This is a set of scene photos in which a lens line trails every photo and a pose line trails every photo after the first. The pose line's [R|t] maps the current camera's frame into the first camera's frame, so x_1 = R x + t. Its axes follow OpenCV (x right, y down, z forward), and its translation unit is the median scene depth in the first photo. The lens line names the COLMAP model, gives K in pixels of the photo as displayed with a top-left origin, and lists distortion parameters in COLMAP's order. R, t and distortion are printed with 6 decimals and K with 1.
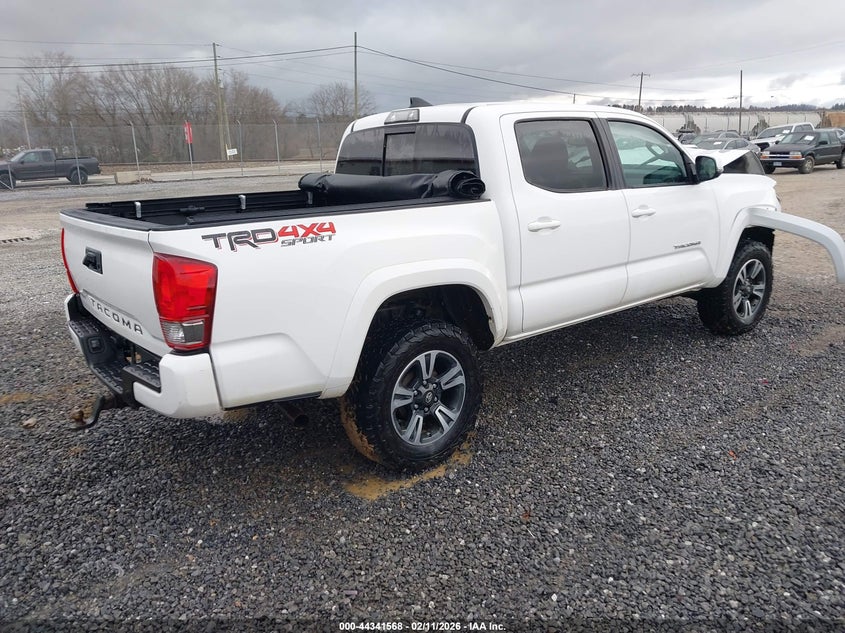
lens RADIAL K [[690.6, 0, 422.5], [0, 690.6, 316.5], [0, 0, 1]] dist [0.003159, -0.005167]
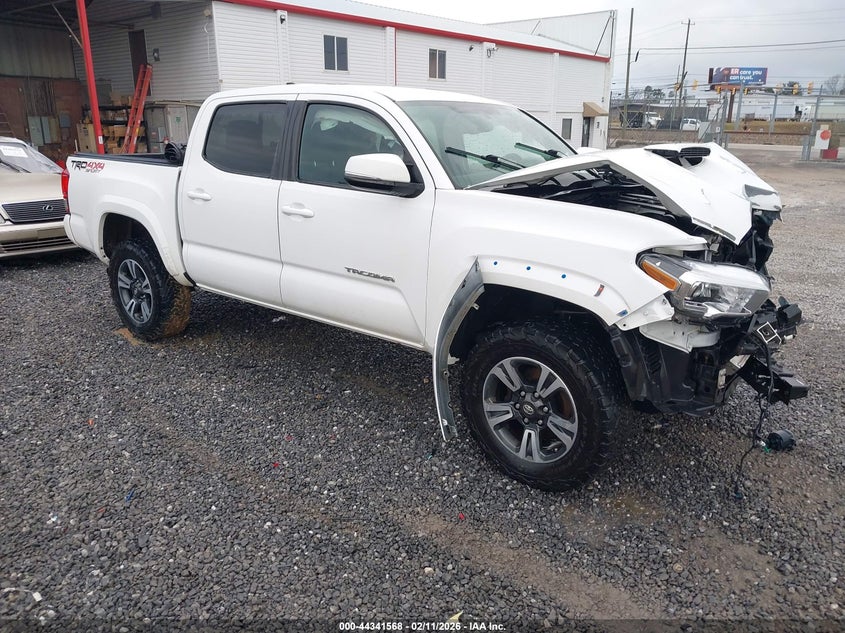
lens RADIAL K [[690.6, 0, 422.5], [0, 690.6, 316.5], [0, 0, 1]] dist [0.003159, -0.005167]
pose [[0.175391, 0.295532, -0.939095, 1.821393], [-0.260221, 0.933873, 0.245288, -0.426533], [0.949486, 0.201351, 0.240697, 1.465746]]
